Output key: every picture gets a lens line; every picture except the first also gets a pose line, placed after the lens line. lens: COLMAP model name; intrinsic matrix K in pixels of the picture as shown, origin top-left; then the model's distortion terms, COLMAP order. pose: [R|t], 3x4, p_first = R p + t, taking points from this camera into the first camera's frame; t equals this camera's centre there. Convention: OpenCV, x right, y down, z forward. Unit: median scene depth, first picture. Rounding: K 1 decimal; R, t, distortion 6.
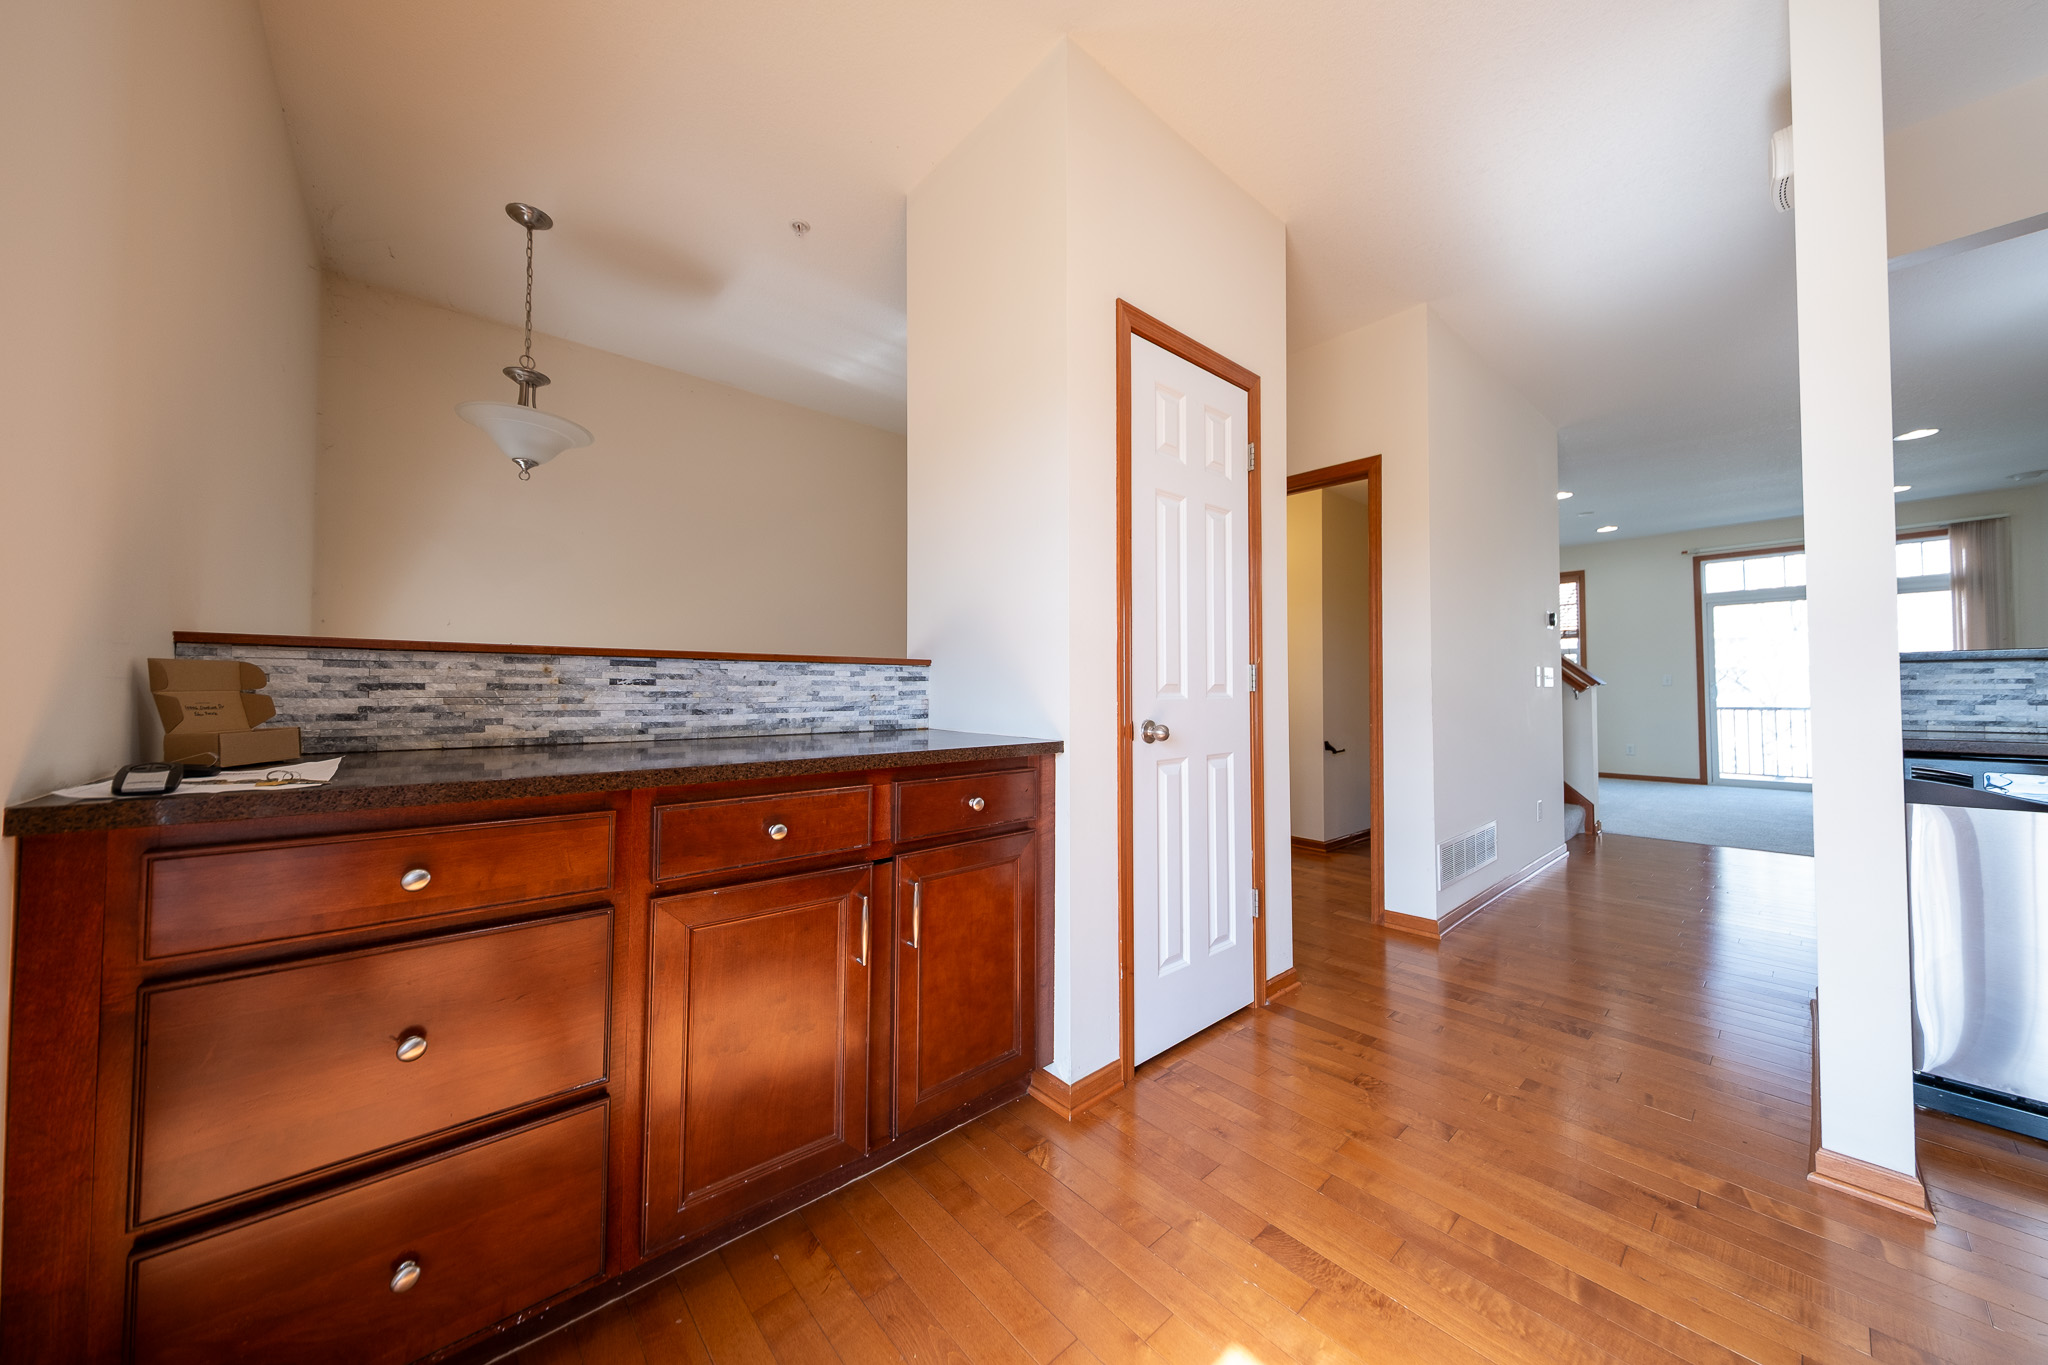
lens RADIAL K [[694.7, 0, 1021.4], [0, 694.7, 675.5], [0, 0, 1]] dist [0.009390, -0.001946]
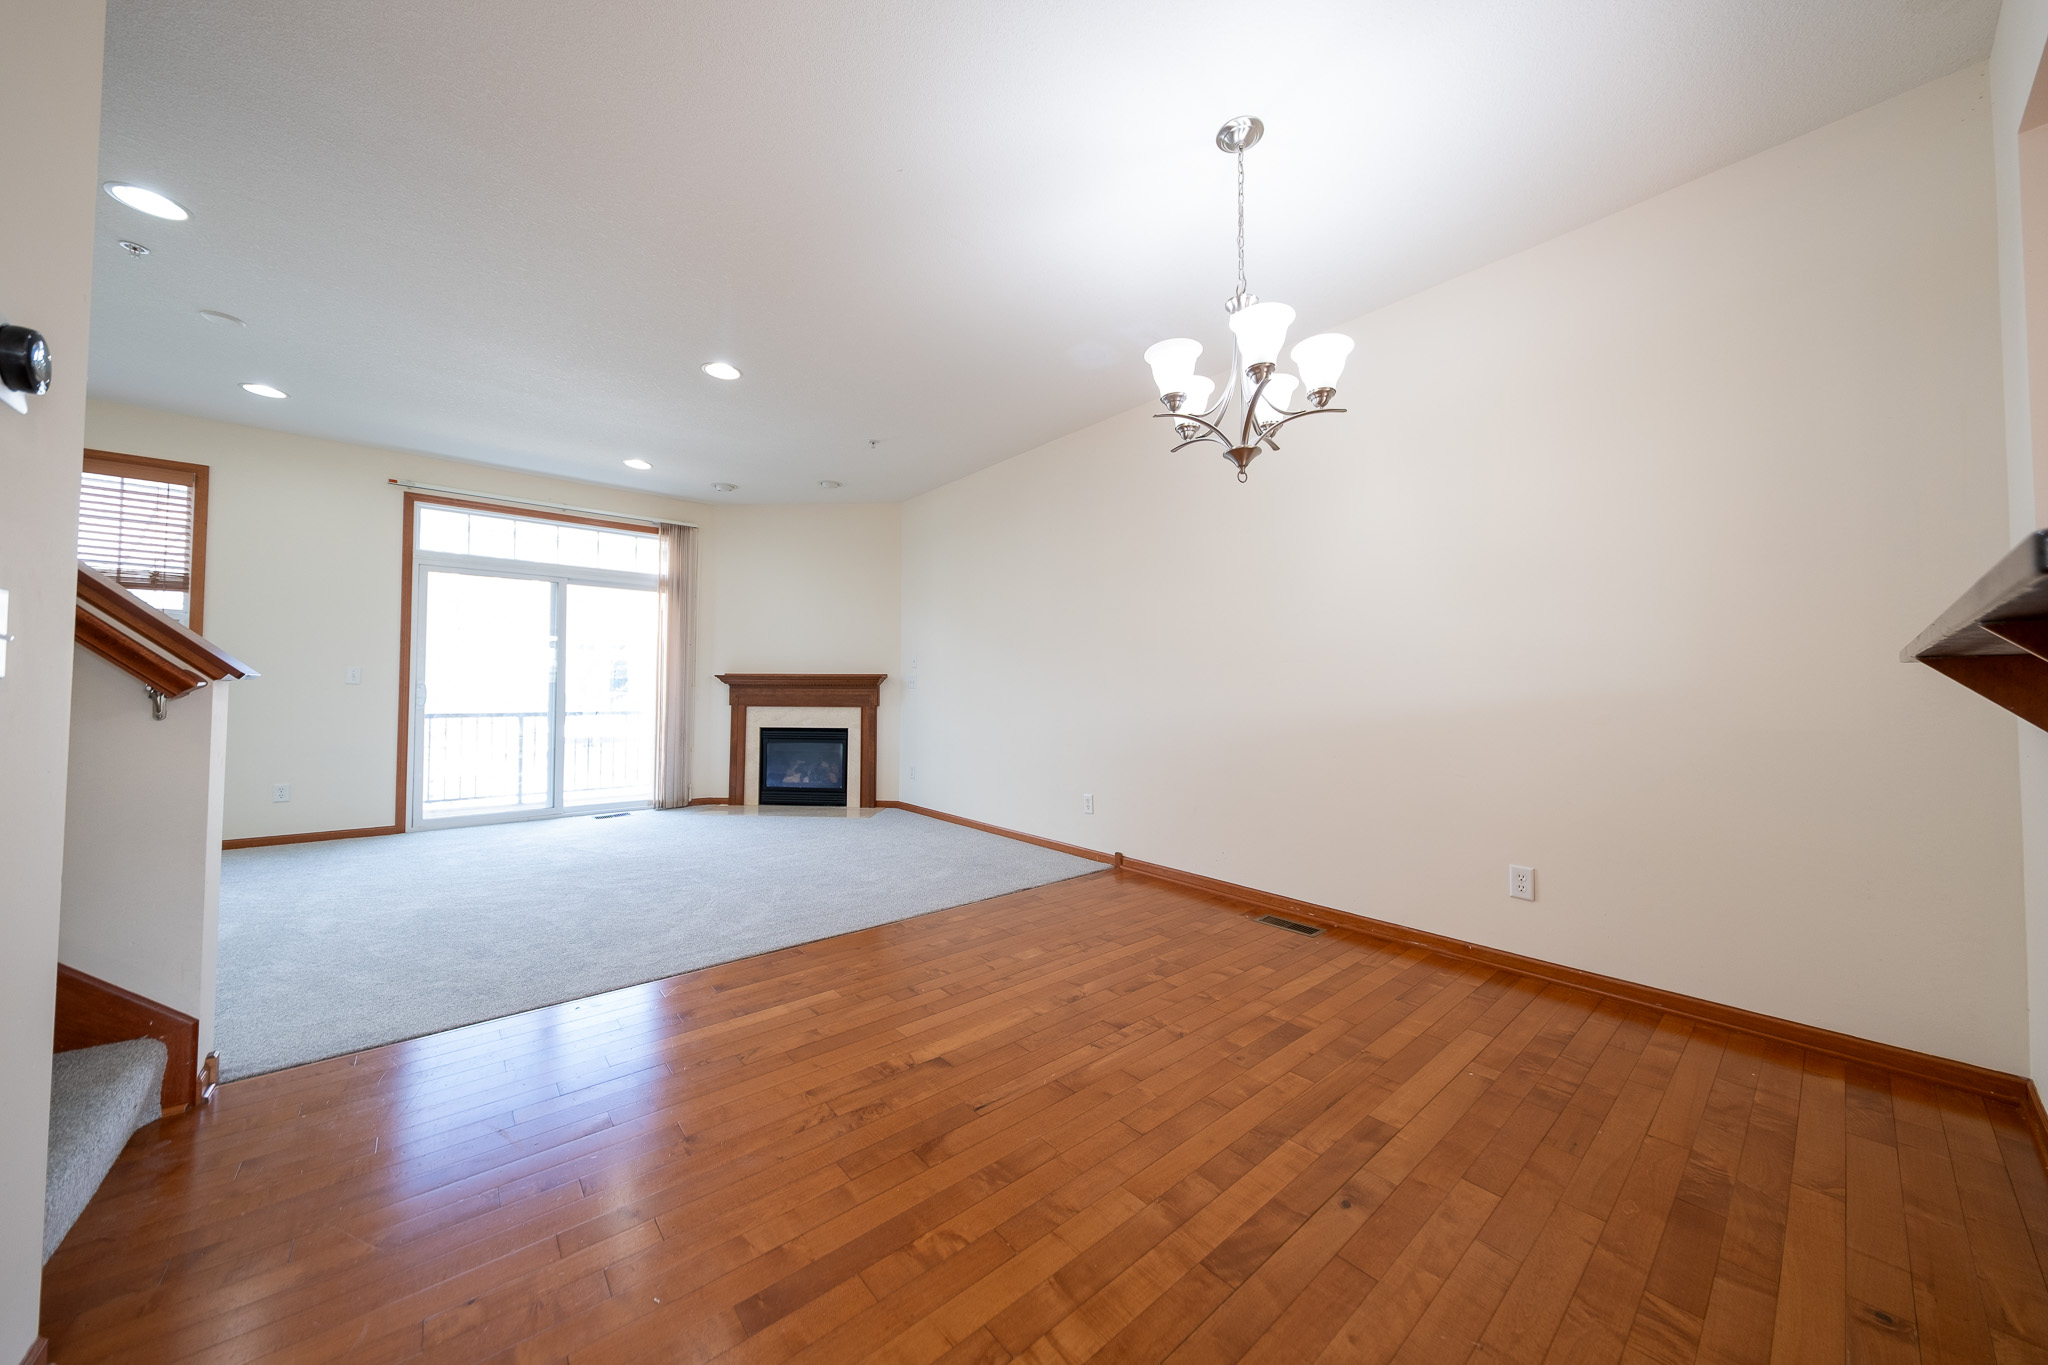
lens RADIAL K [[694.7, 0, 1021.4], [0, 694.7, 675.5], [0, 0, 1]] dist [0.009390, -0.001946]
pose [[0.028460, 0.028977, 0.999175, 1.198883], [-0.029646, 0.999164, -0.028132, 0.024804], [-0.999155, -0.028821, 0.029295, 1.472300]]
